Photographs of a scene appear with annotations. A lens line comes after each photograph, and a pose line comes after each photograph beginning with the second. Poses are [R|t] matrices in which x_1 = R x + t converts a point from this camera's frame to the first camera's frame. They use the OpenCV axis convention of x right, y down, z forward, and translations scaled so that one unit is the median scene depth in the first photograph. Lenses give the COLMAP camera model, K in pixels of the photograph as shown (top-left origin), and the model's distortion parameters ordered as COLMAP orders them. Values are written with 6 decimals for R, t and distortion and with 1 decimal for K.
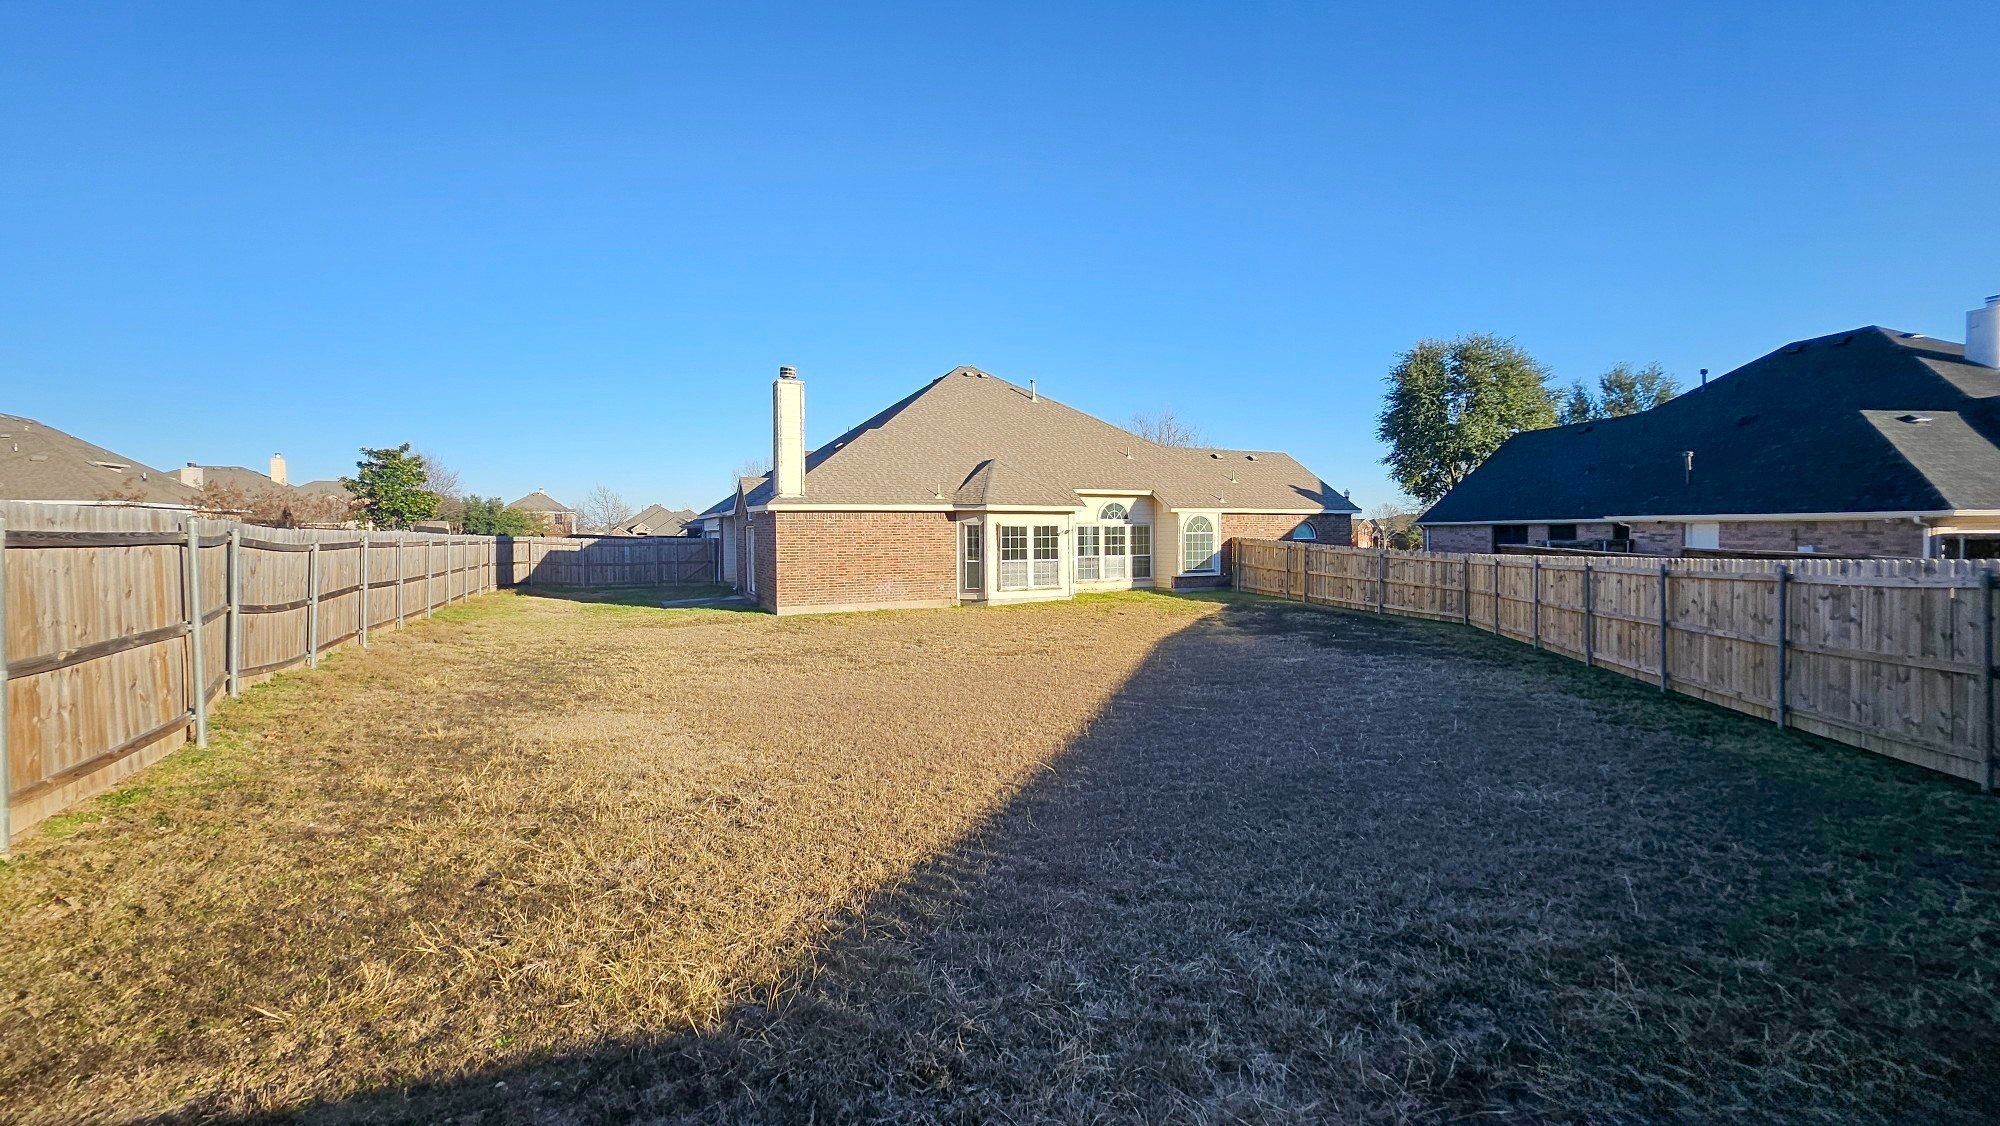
lens RADIAL K [[792.8, 0, 993.1], [0, 792.8, 548.0], [0, 0, 1]] dist [0.014328, -0.004592]
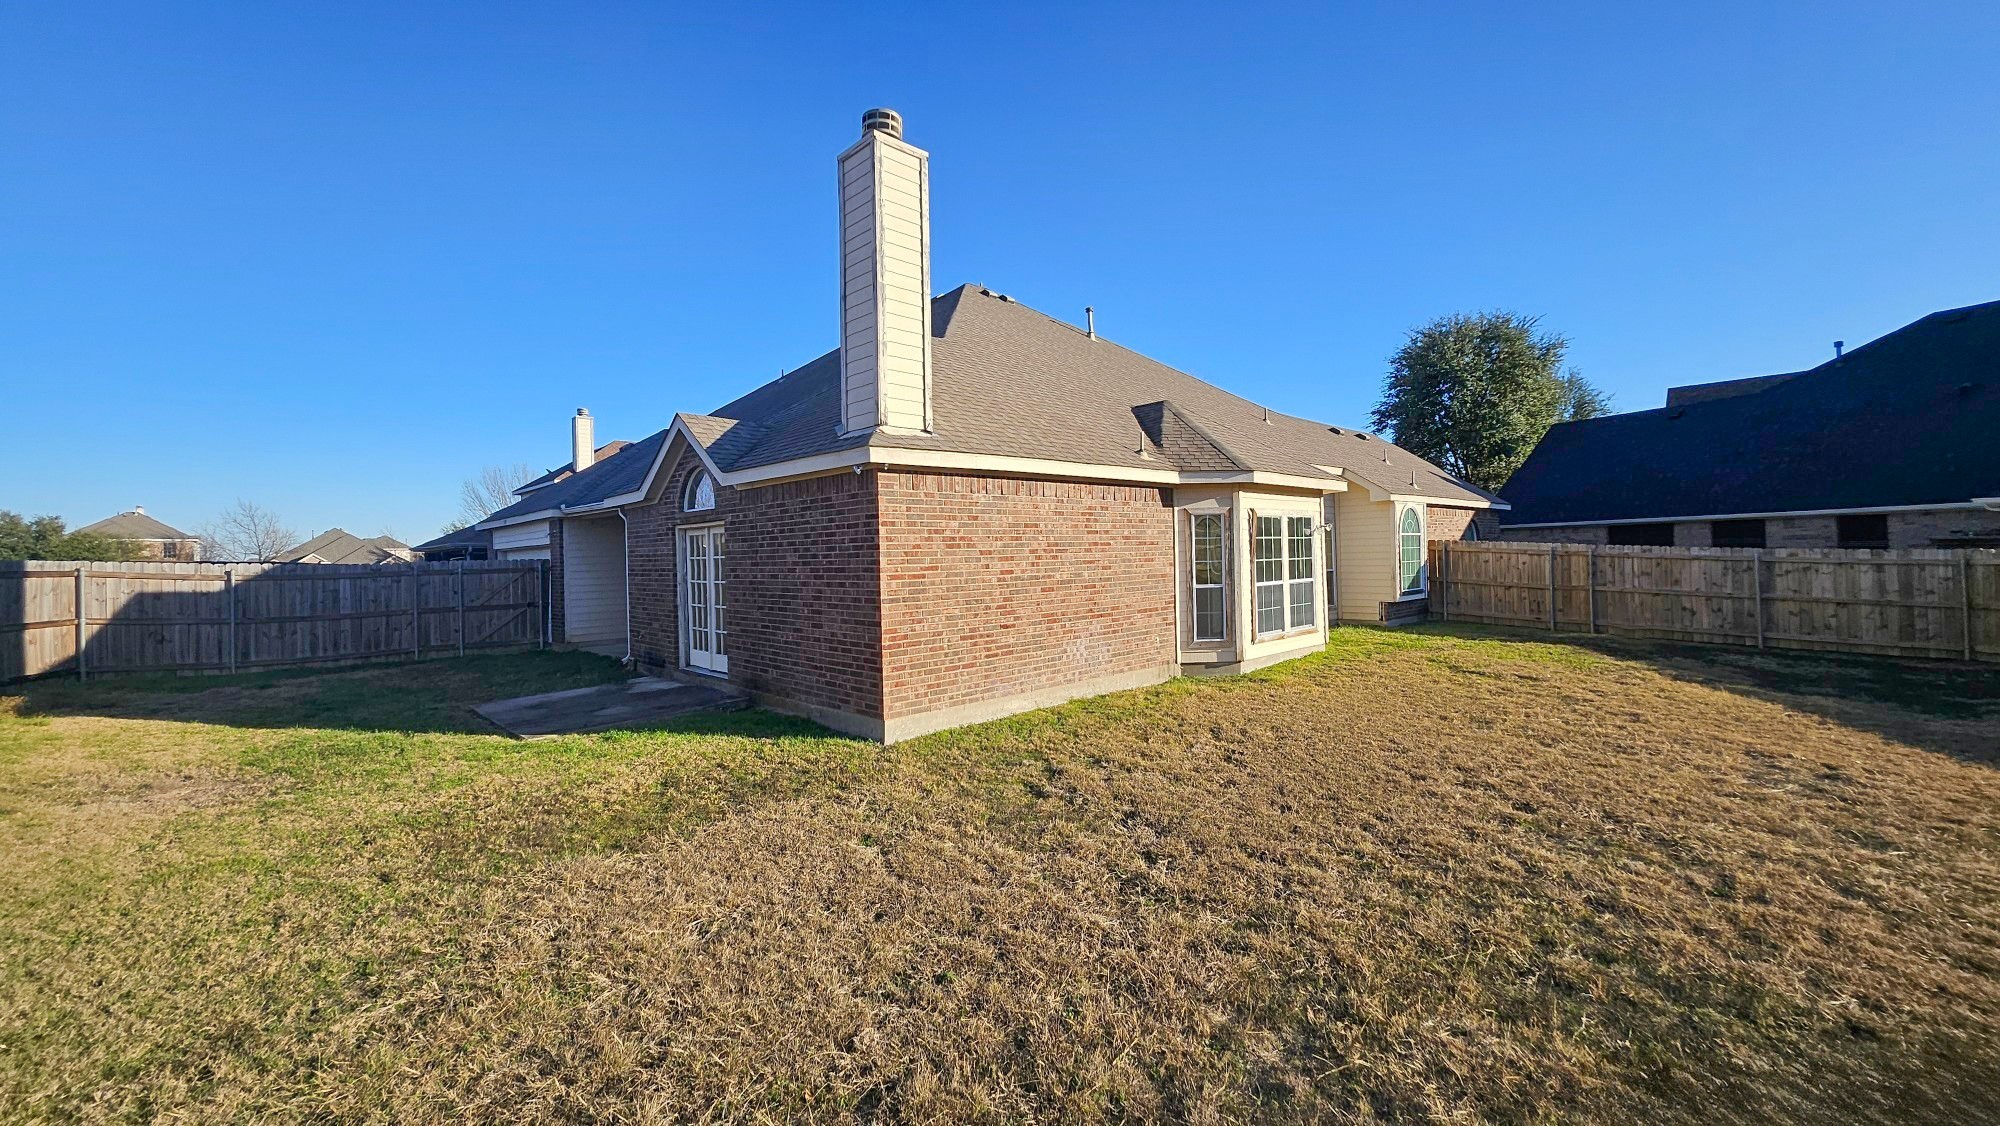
lens RADIAL K [[792.8, 0, 996.4], [0, 792.8, 541.7], [0, 0, 1]] dist [0.014328, -0.004592]
pose [[0.954906, -0.013397, 0.296607, -0.293871], [0.025398, 0.999006, -0.036643, 0.003866], [-0.295821, 0.042523, 0.954296, 0.544675]]
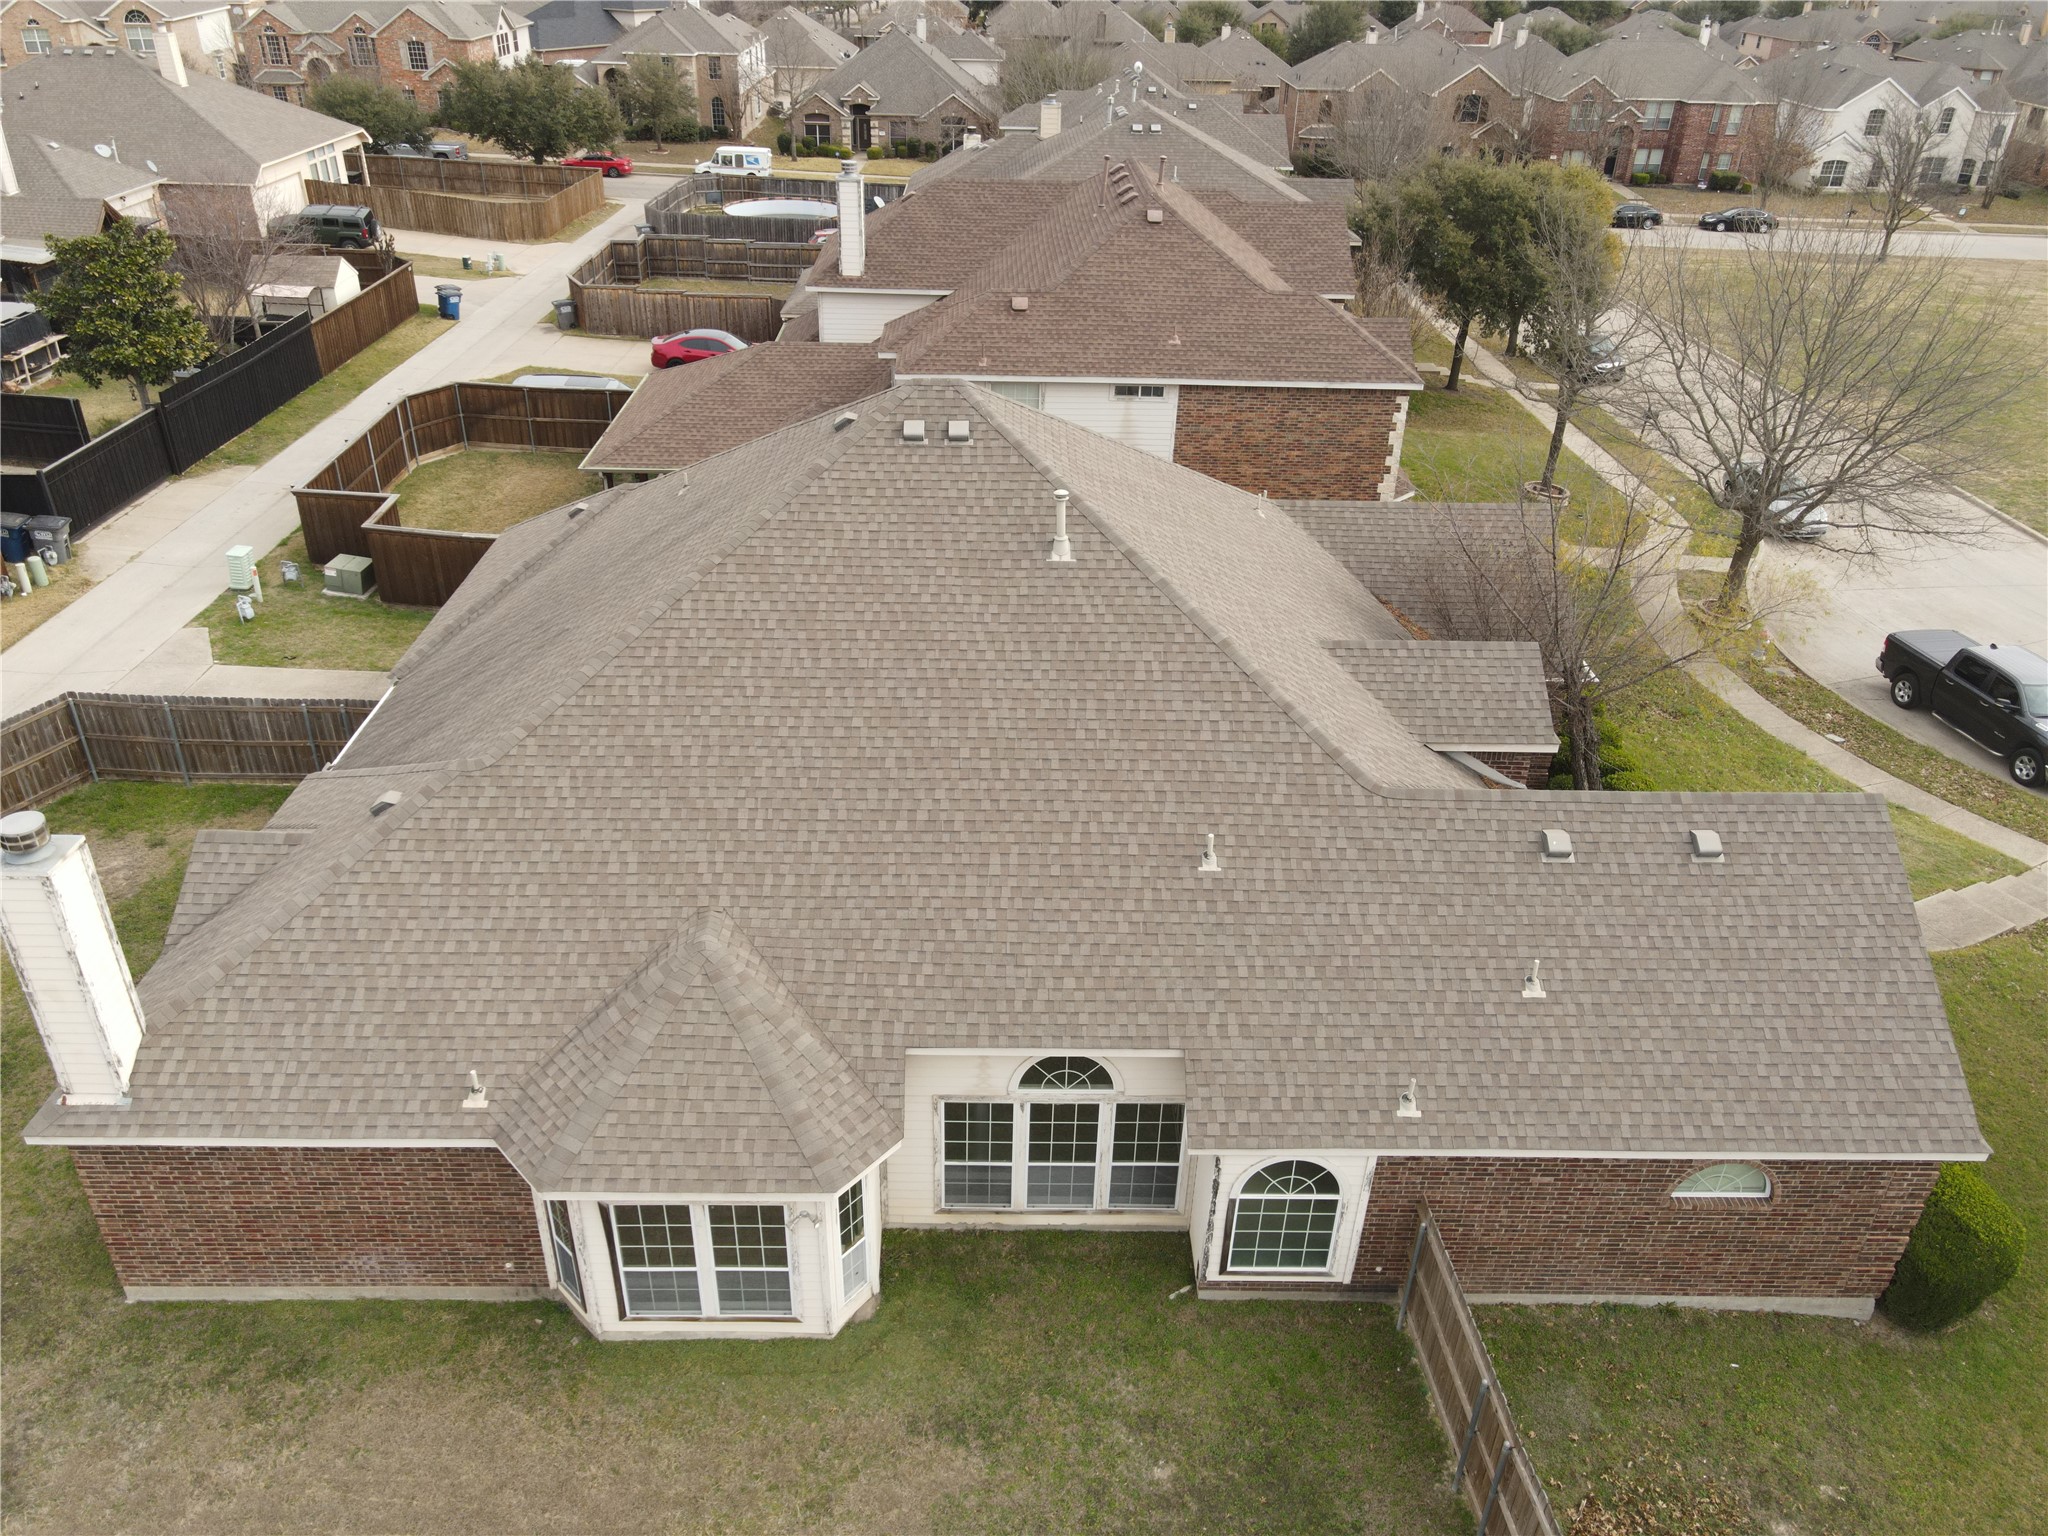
lens RADIAL K [[1494.1, 0, 1016.8], [0, 1494.1, 776.0], [0, 0, 1]] dist [0.005748, 0.028193]
pose [[0.901988, 0.242524, -0.357210, 0.387402], [-0.036205, 0.866905, 0.497156, -0.563267], [0.430240, -0.435496, 0.790719, 0.583117]]
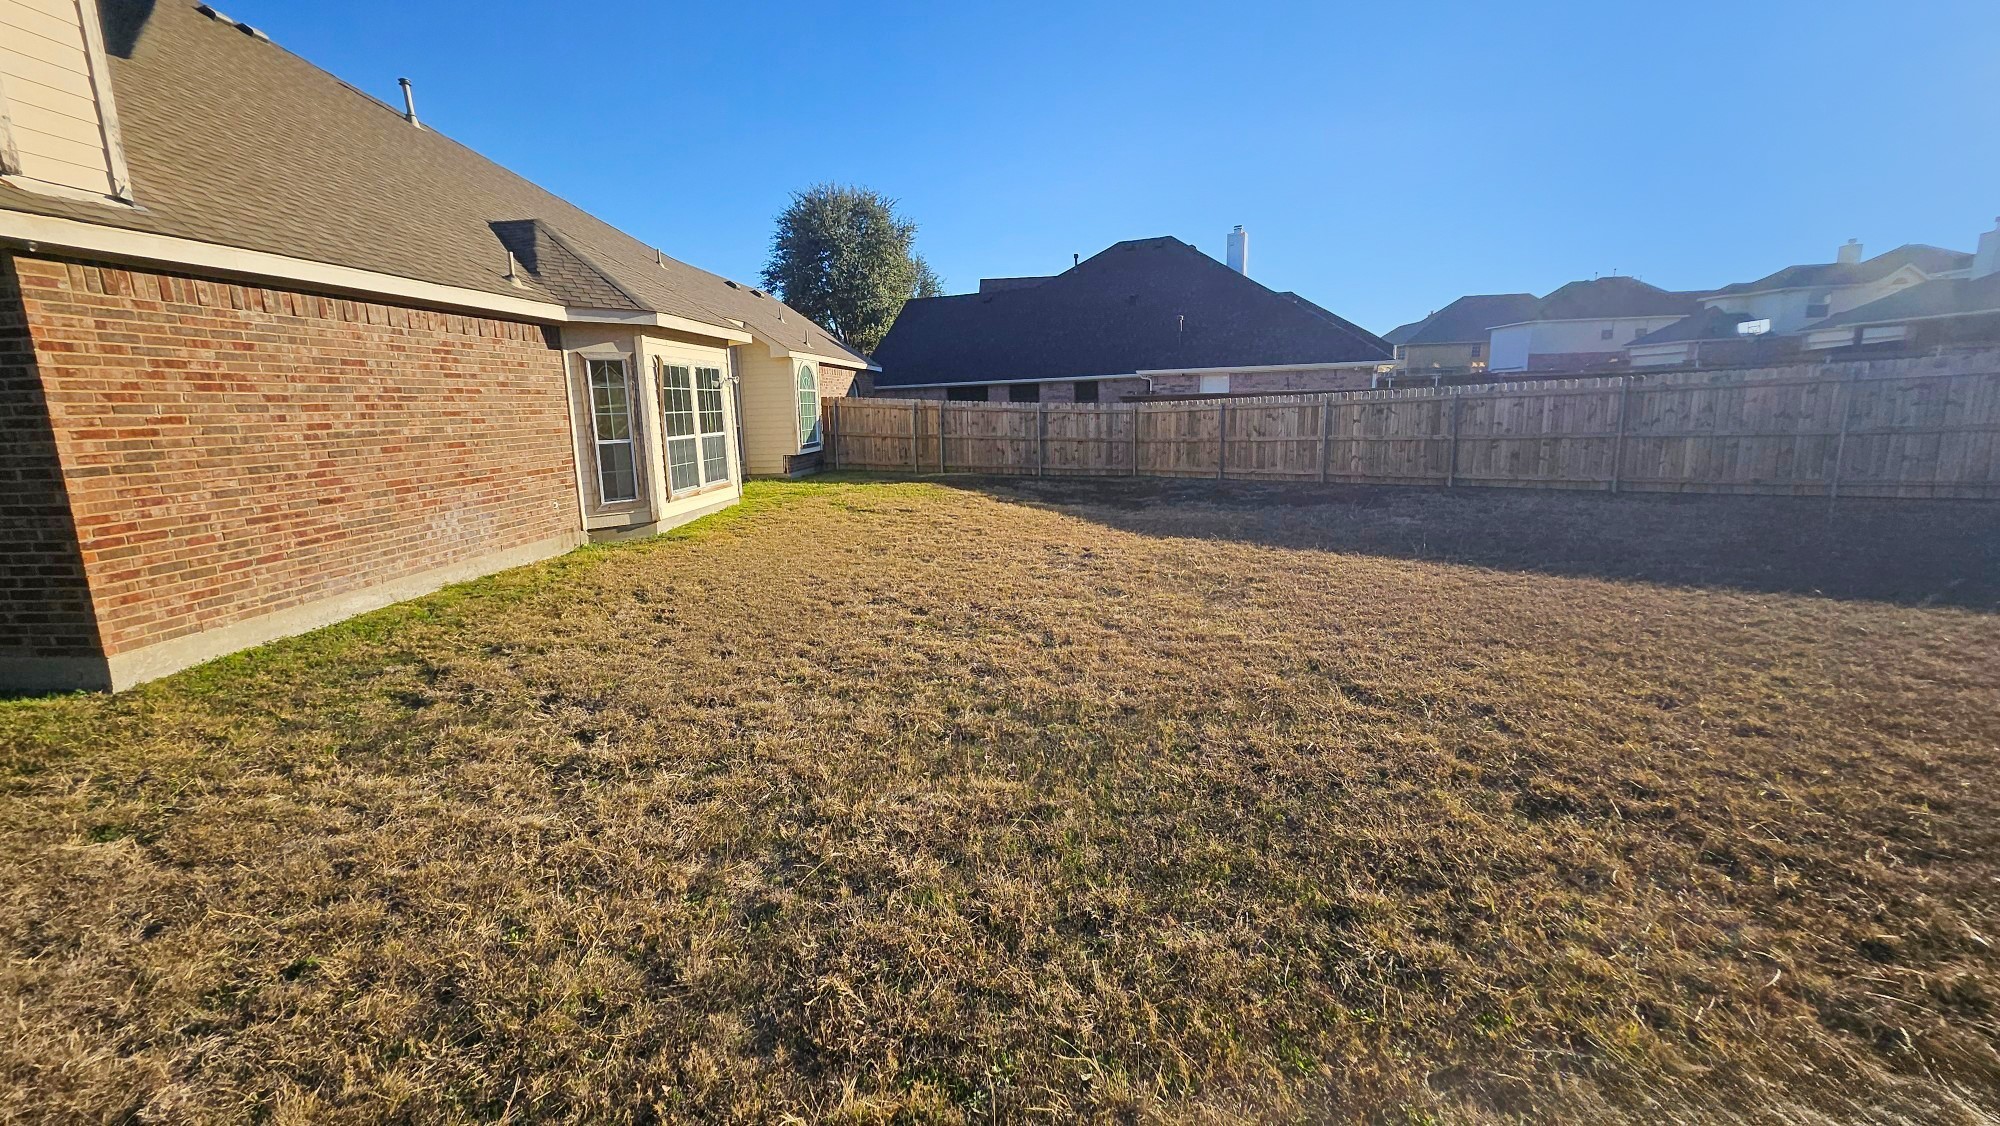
lens RADIAL K [[792.8, 0, 994.2], [0, 792.8, 538.5], [0, 0, 1]] dist [0.014328, -0.004592]
pose [[0.521923, -0.155542, 0.838691, -0.292944], [0.044098, 0.986839, 0.155574, 0.010302], [-0.851852, -0.044213, 0.521913, 0.560678]]
